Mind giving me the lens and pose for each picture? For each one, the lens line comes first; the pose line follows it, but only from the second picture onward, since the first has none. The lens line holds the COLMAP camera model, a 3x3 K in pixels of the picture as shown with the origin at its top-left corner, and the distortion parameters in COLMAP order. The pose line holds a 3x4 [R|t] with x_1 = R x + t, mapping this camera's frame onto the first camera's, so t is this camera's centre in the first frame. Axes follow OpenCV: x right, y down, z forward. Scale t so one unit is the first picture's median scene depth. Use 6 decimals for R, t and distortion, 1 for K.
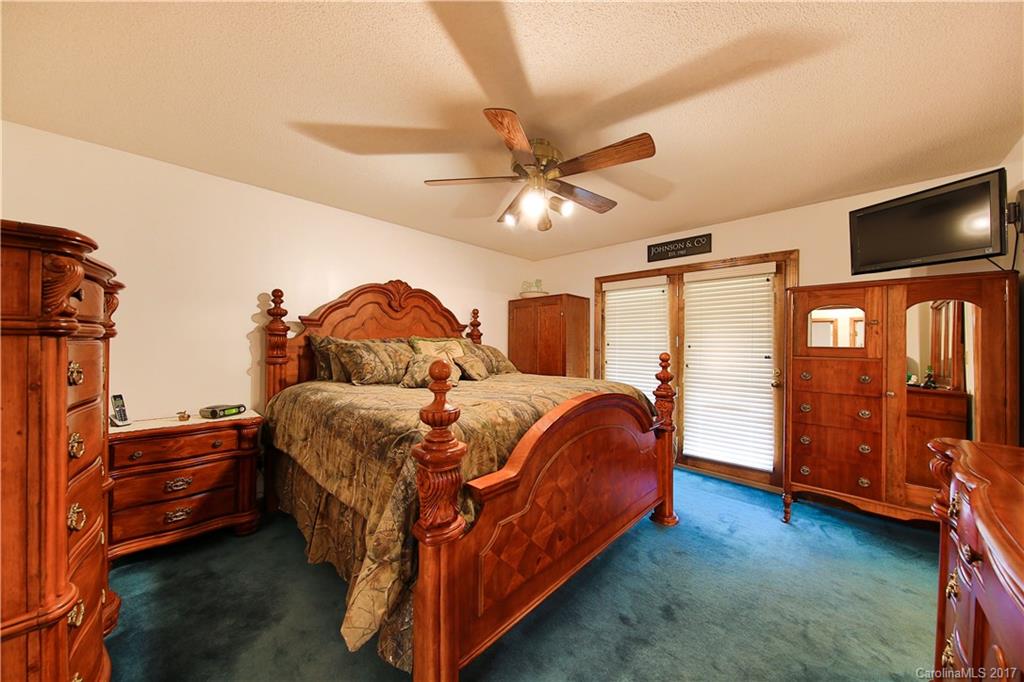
lens RADIAL K [[351.1, 0, 514.9], [0, 351.1, 353.4], [0, 0, 1]] dist [-0.002066, -0.000281]
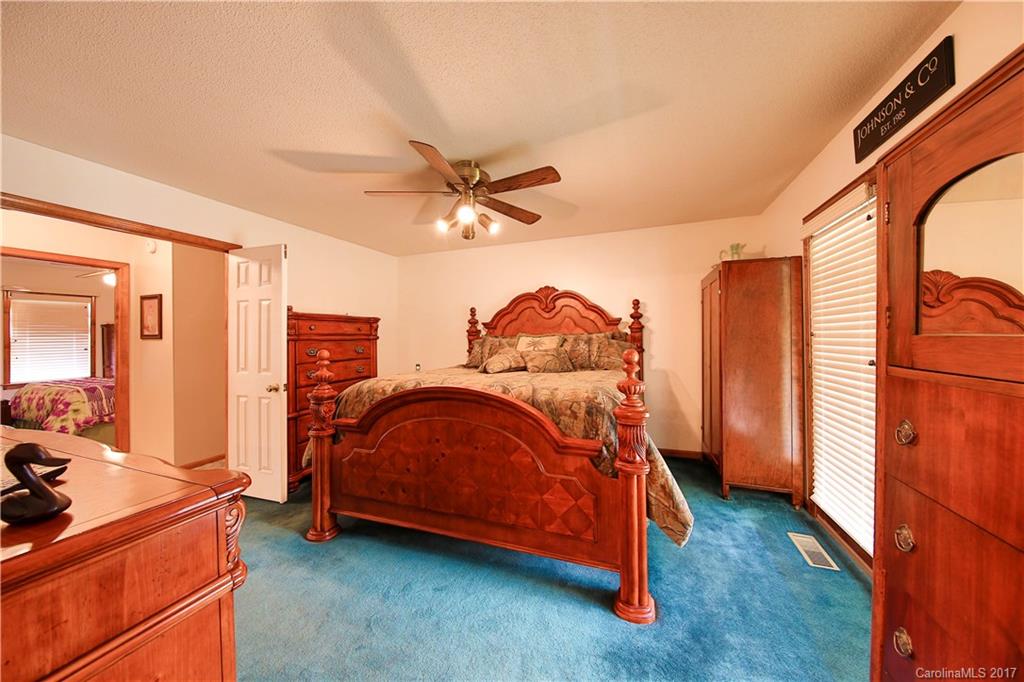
lens RADIAL K [[354.3, 0, 512.0], [0, 354.3, 341.0], [0, 0, 1]] dist [-0.001263, -0.000191]
pose [[0.378433, -0.007314, -0.925600, 0.795971], [-0.006777, 0.999920, -0.010672, -0.007626], [0.925604, 0.010312, 0.378353, 0.464228]]
